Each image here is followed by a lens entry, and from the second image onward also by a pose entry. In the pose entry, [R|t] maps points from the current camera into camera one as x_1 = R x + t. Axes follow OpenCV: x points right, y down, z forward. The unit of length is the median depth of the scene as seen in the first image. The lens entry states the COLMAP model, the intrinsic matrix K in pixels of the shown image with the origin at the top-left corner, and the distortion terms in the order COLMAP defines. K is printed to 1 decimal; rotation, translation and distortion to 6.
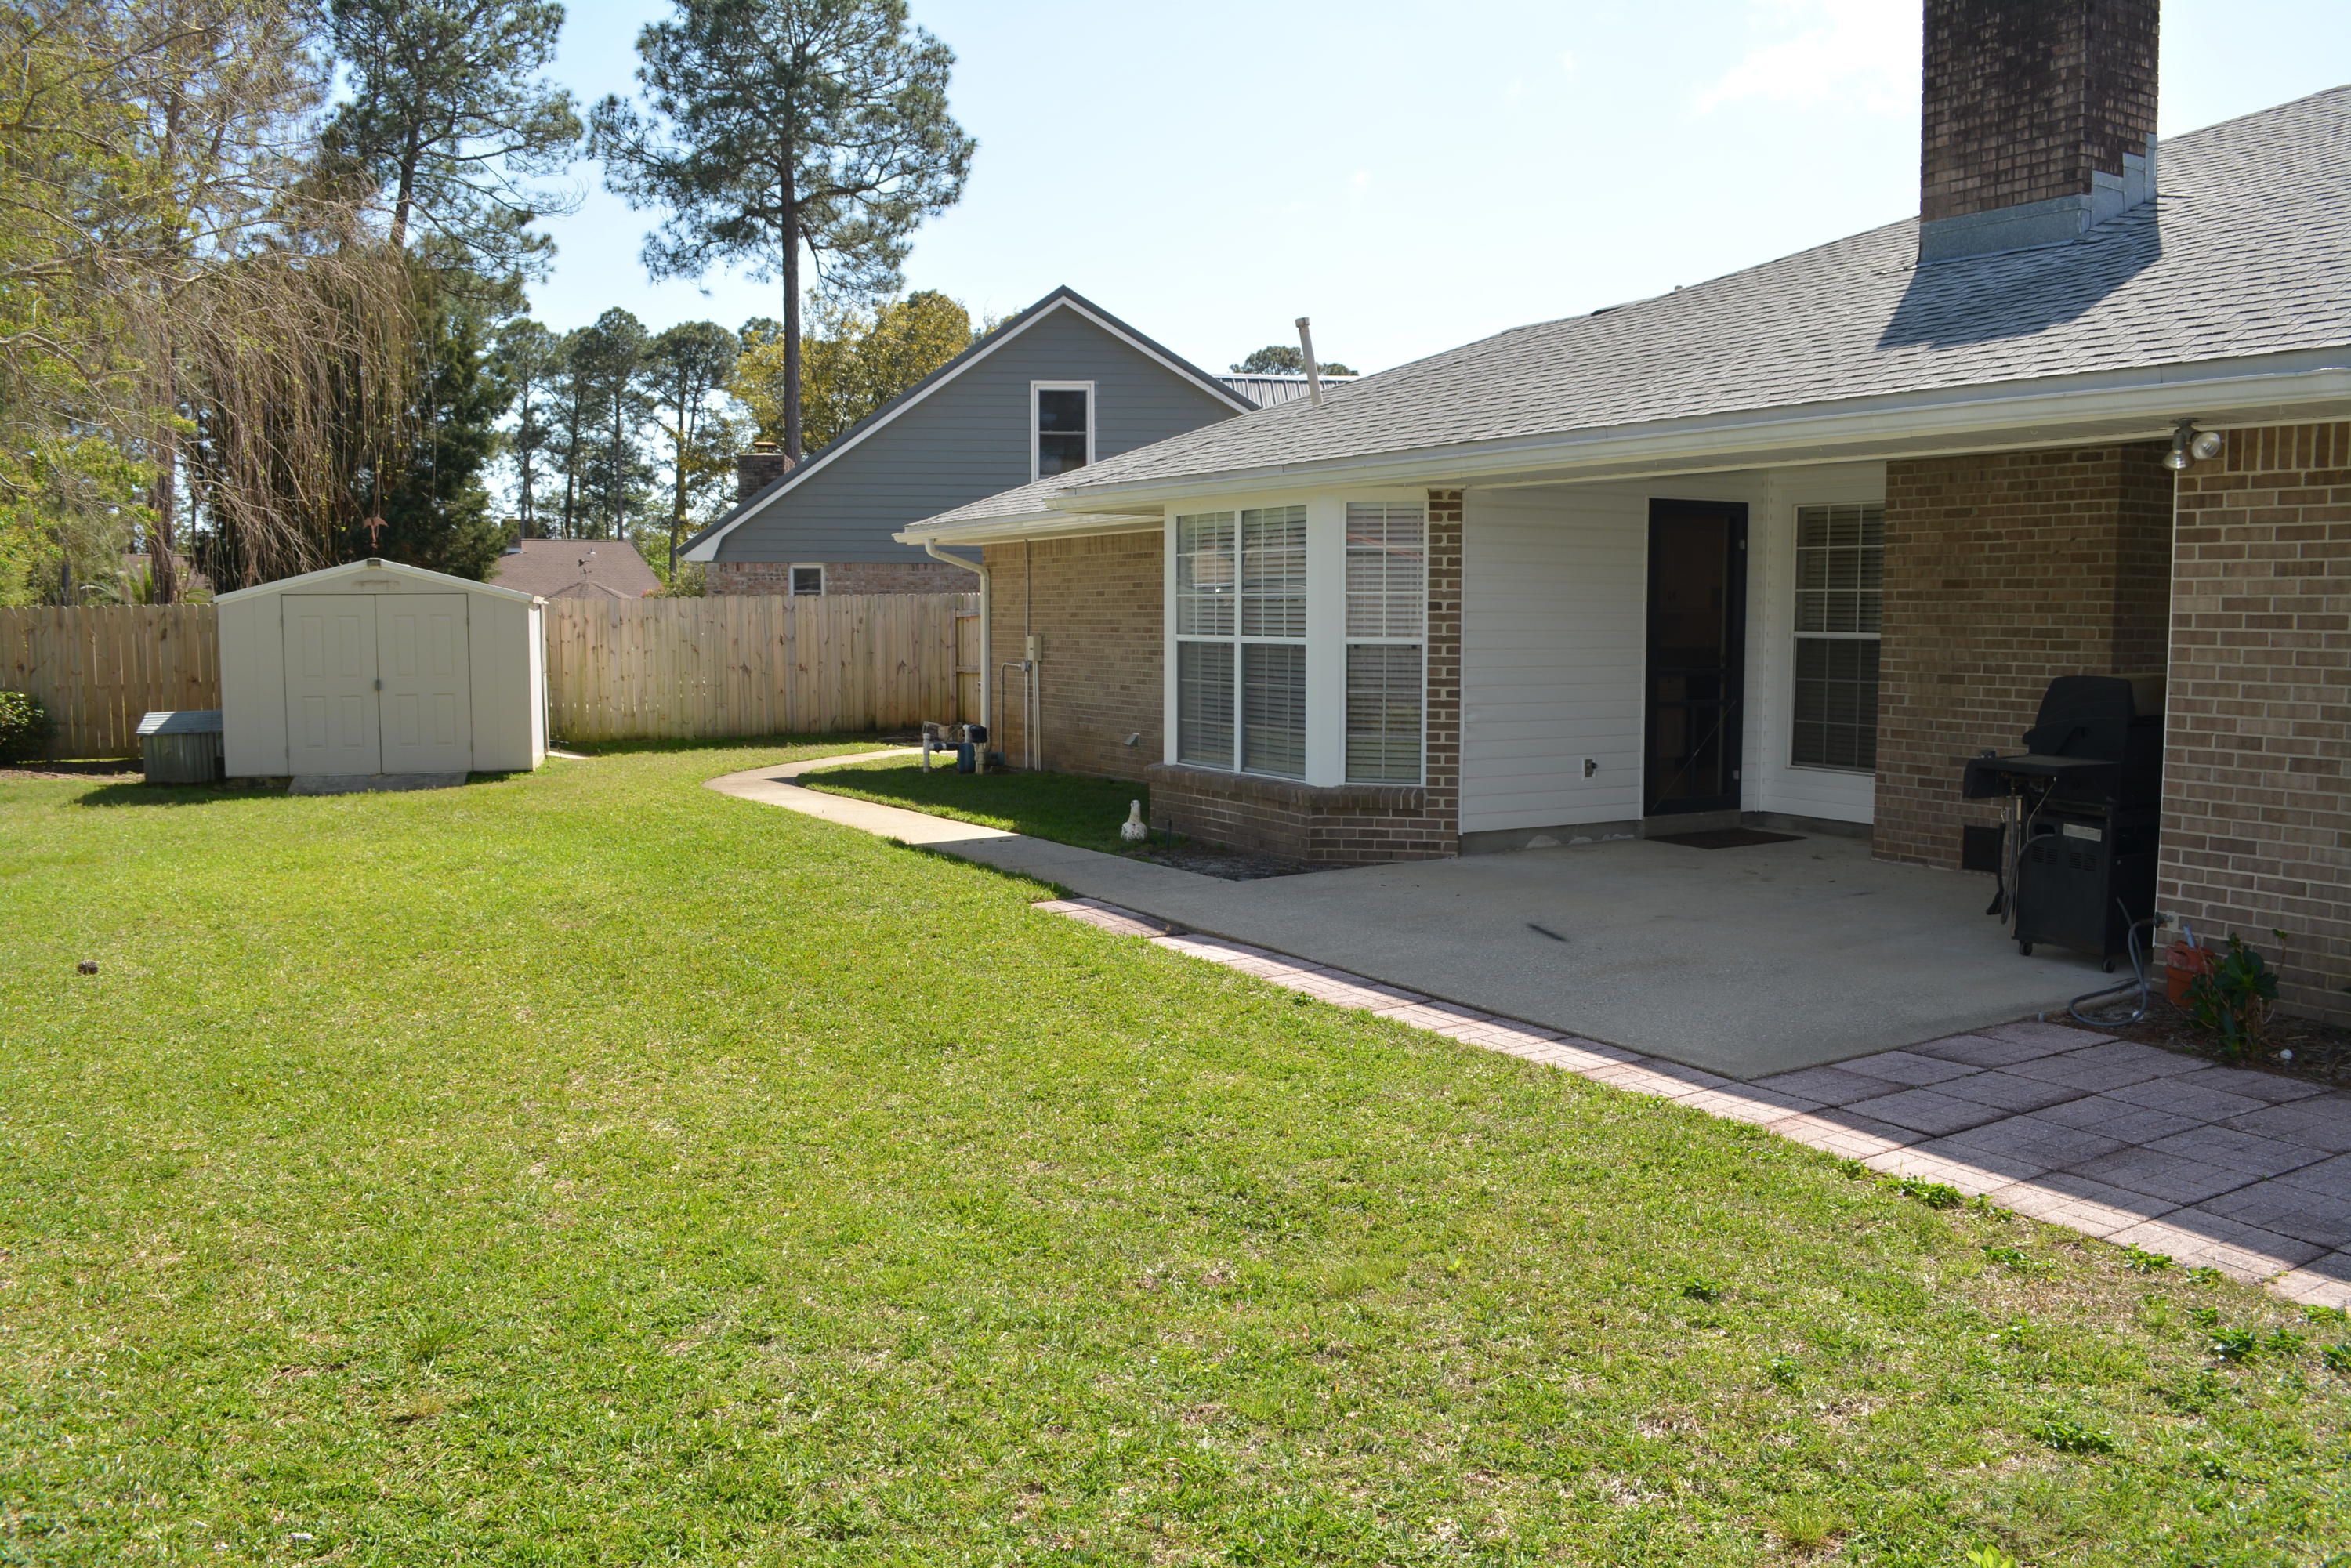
lens RADIAL K [[1859.8, 0, 1177.9], [0, 1859.8, 785.5], [0, 0, 1]] dist [-0.076625, 0.012159]
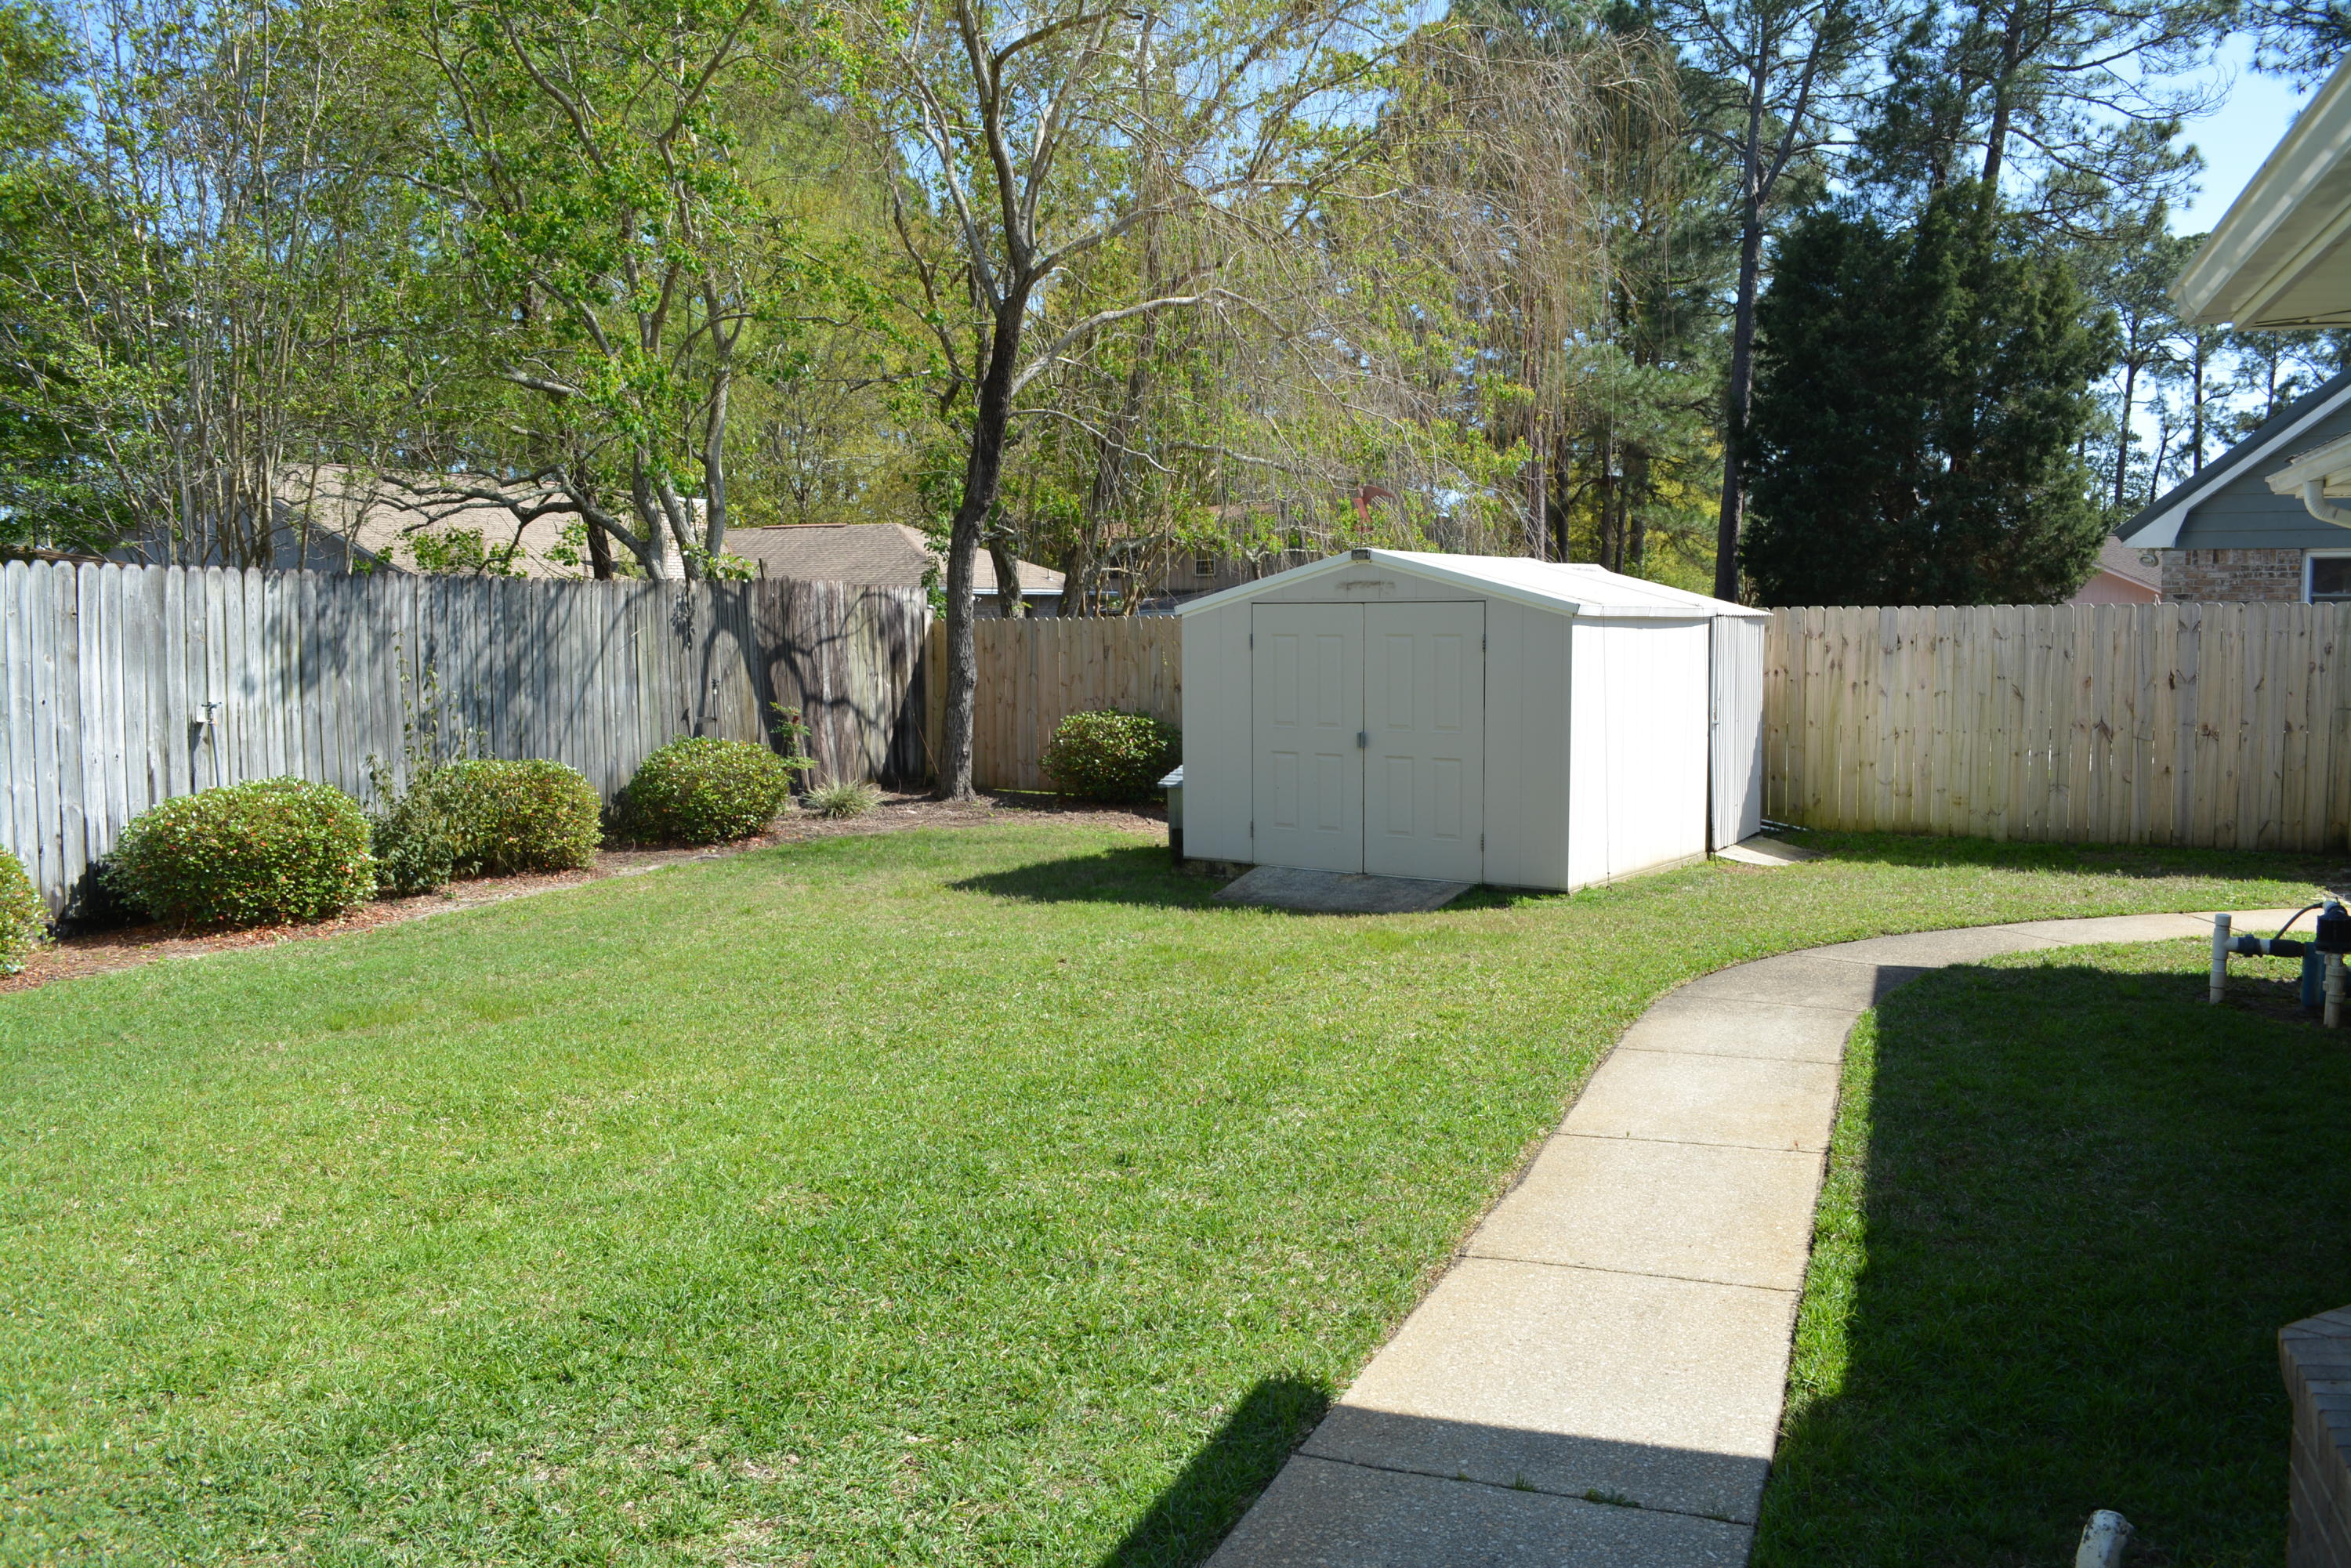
lens RADIAL K [[1859.8, 0, 1179.5], [0, 1859.8, 788.2], [0, 0, 1]] dist [-0.076625, 0.012159]
pose [[0.618203, 0.070495, -0.782851, 0.068052], [-0.070118, 0.996945, 0.034403, -0.077755], [0.782885, 0.033624, 0.621258, 0.740240]]
